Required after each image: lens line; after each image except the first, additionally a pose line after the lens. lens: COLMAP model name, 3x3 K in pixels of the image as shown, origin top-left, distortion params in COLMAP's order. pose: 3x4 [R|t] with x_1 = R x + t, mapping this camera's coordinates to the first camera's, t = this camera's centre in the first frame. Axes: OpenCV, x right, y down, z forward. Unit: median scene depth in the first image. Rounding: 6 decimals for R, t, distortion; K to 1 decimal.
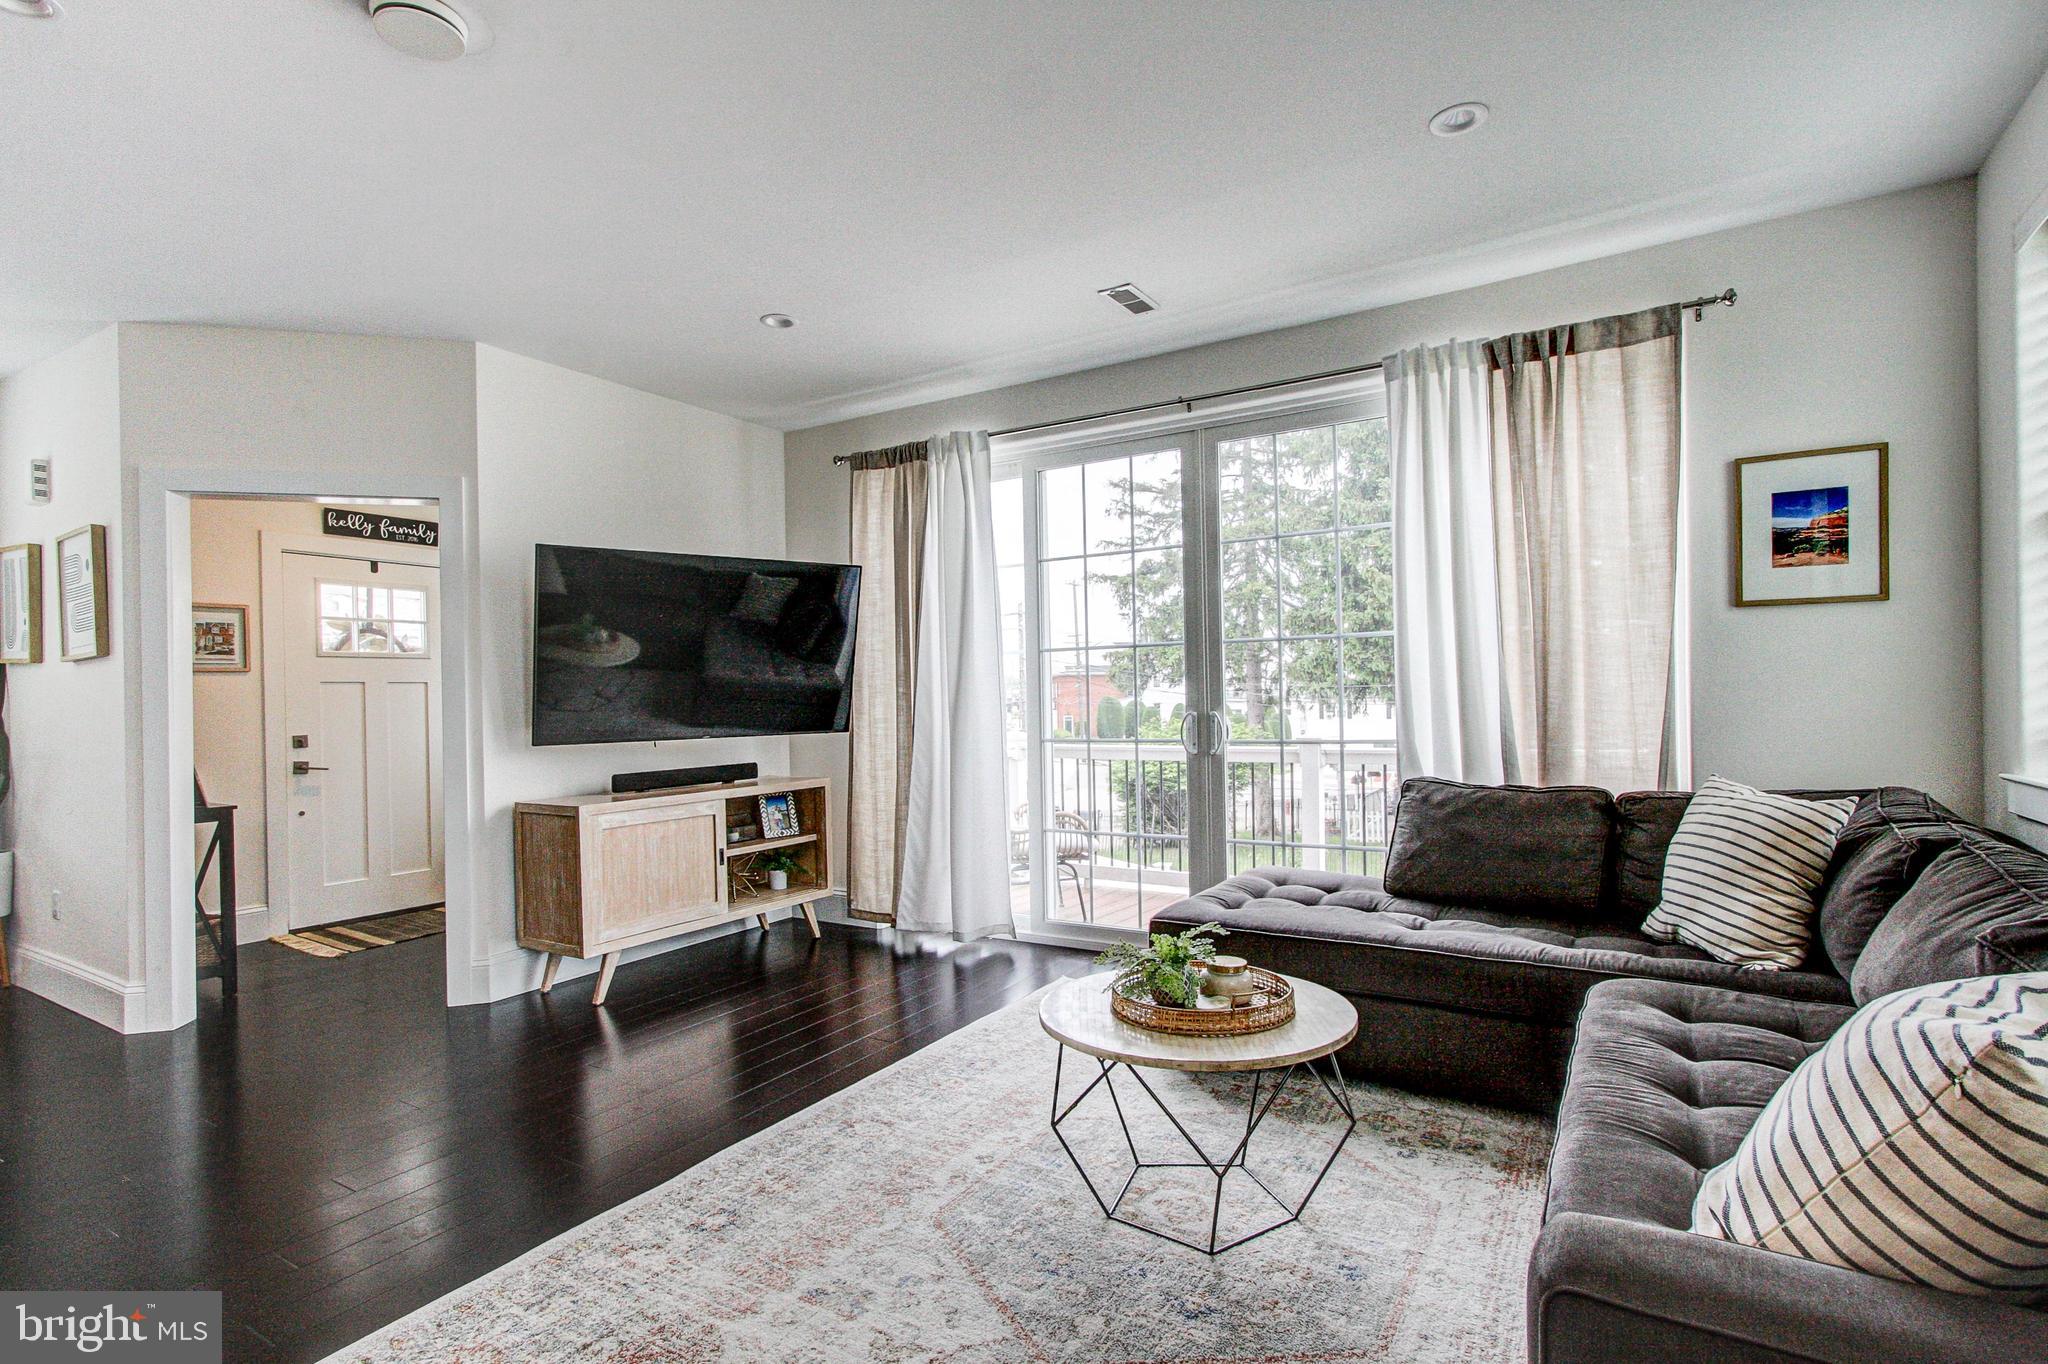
lens RADIAL K [[996.3, 0, 1017.7], [0, 996.3, 696.6], [0, 0, 1]] dist [0.000000, 0.001071]
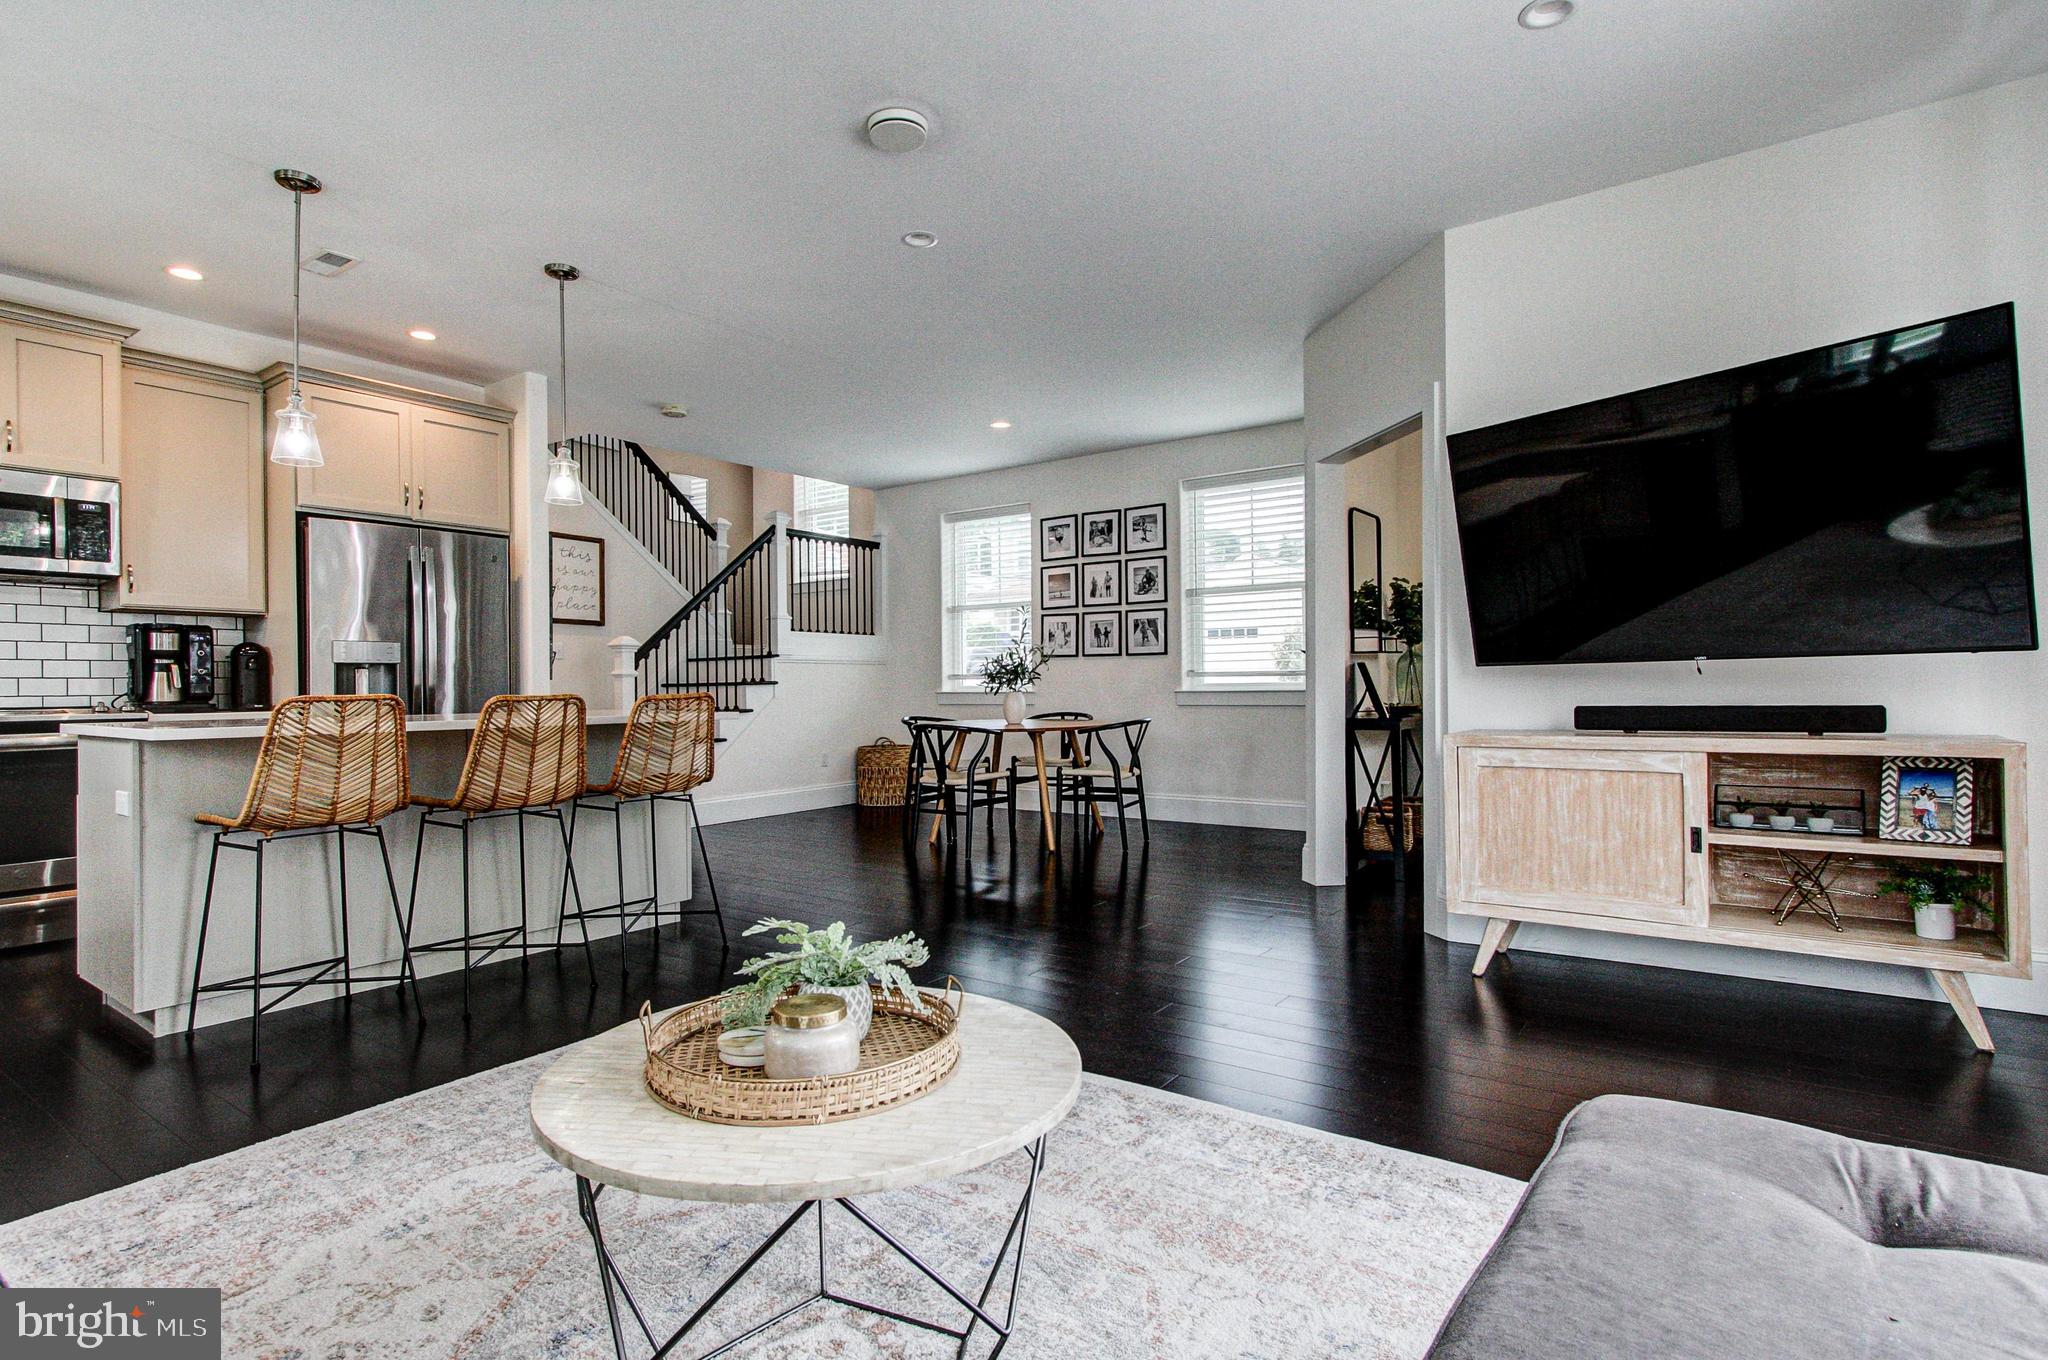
lens RADIAL K [[1013.8, 0, 1021.9], [0, 1013.8, 689.6], [0, 0, 1]] dist [0.002438, 0.000275]
pose [[-0.060931, 0.023549, -0.997864, 0.492498], [0.011941, 0.999667, 0.022862, 0.051706], [0.998071, -0.010522, -0.061192, 0.747595]]
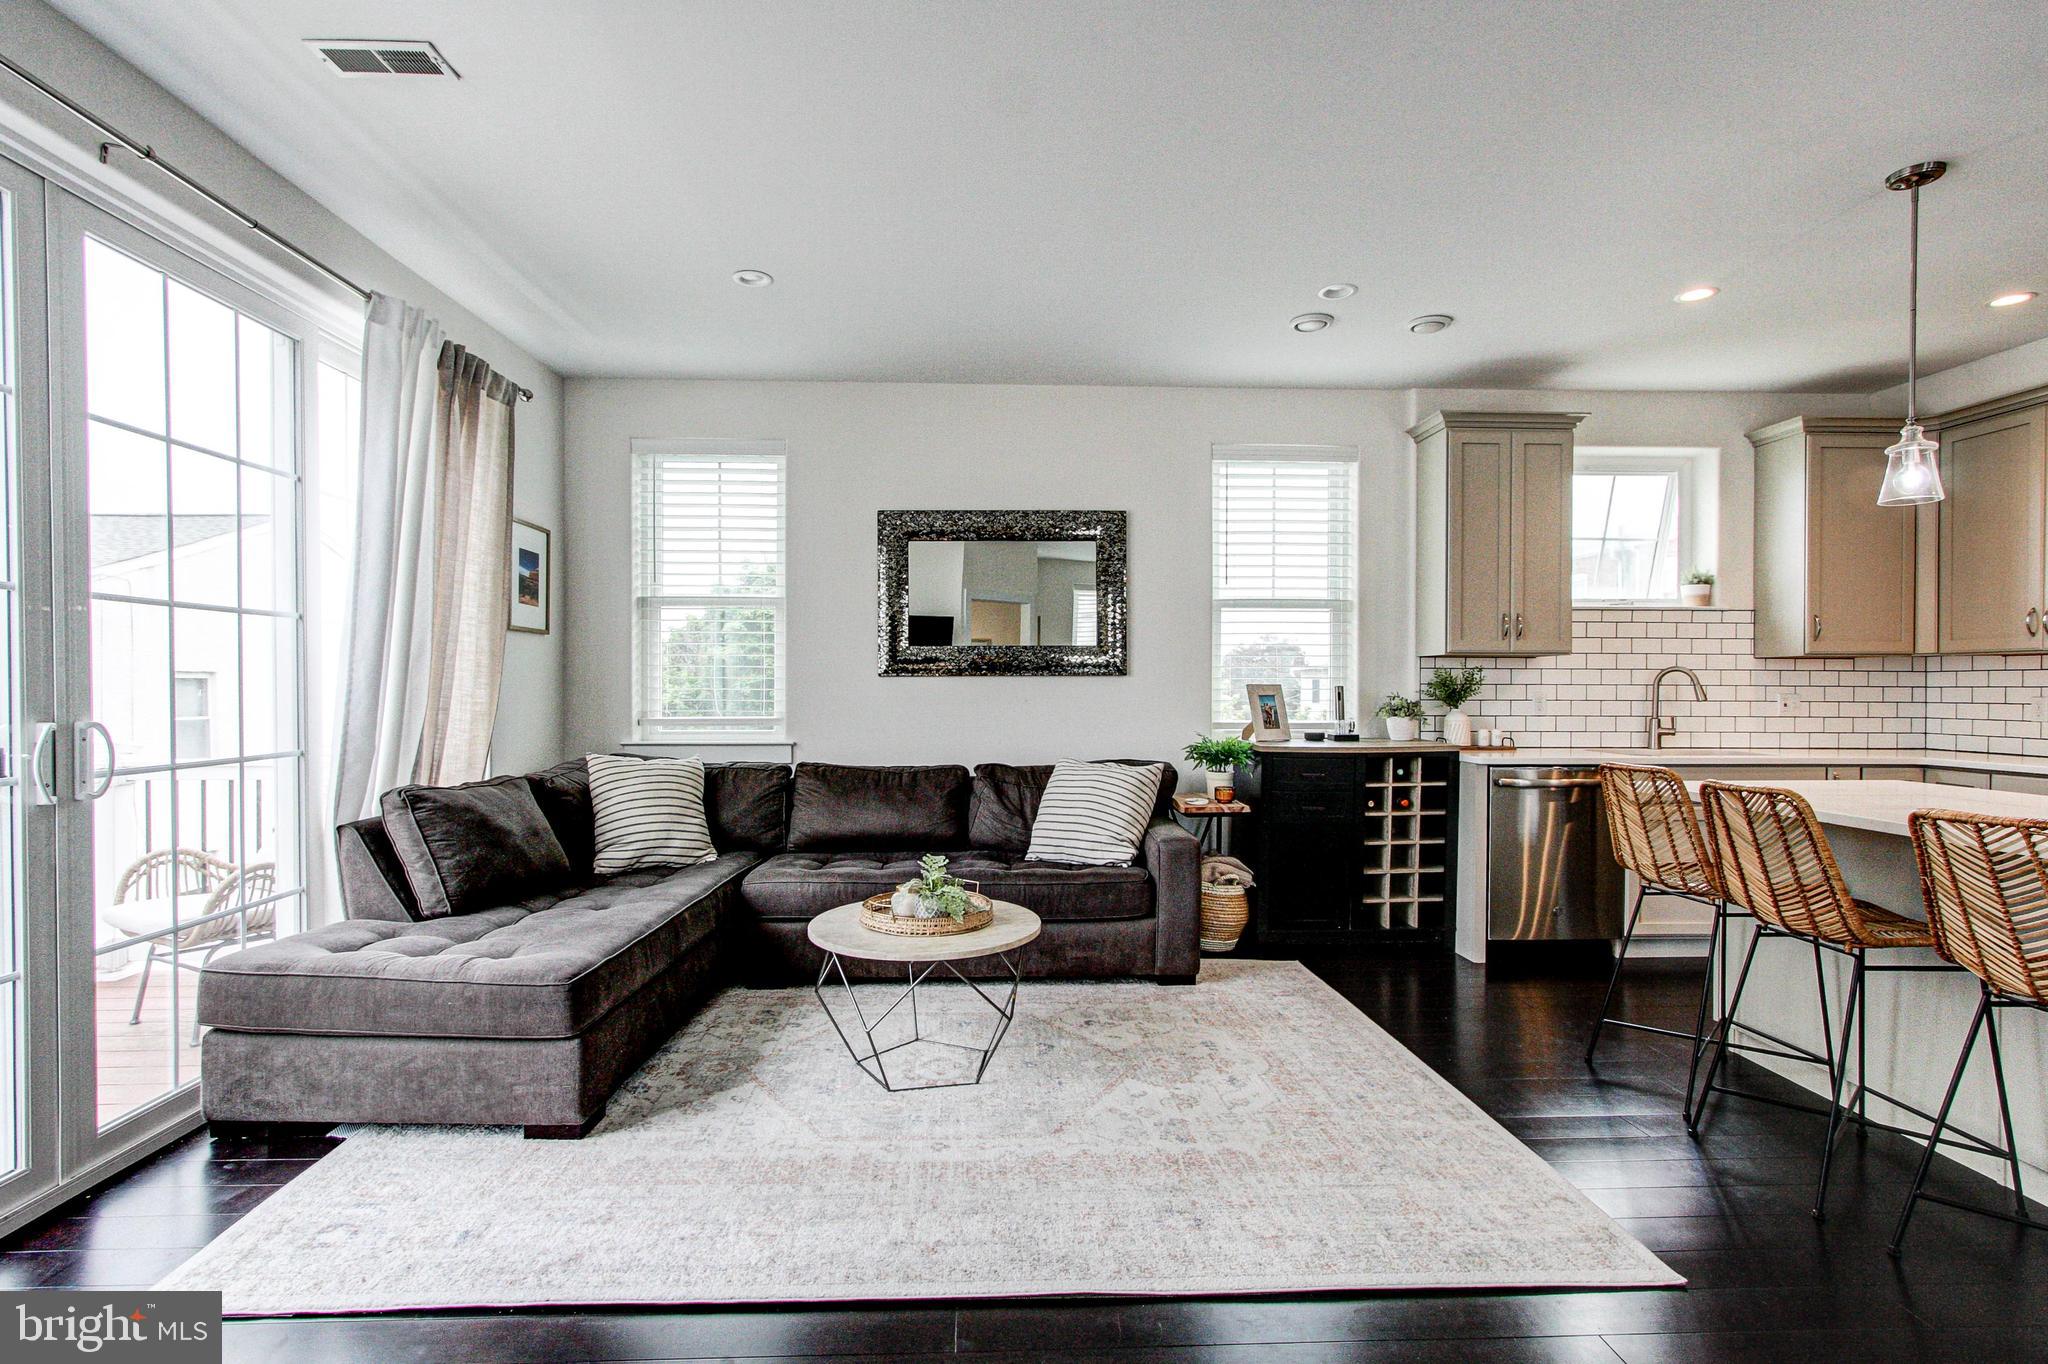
lens RADIAL K [[996.3, 0, 1017.7], [0, 996.3, 696.6], [0, 0, 1]] dist [0.000000, 0.001071]
pose [[-0.564777, 0.007391, 0.825211, -0.656871], [0.006355, 0.999969, -0.004607, 0.007429], [-0.825219, 0.002642, -0.564806, 1.075854]]
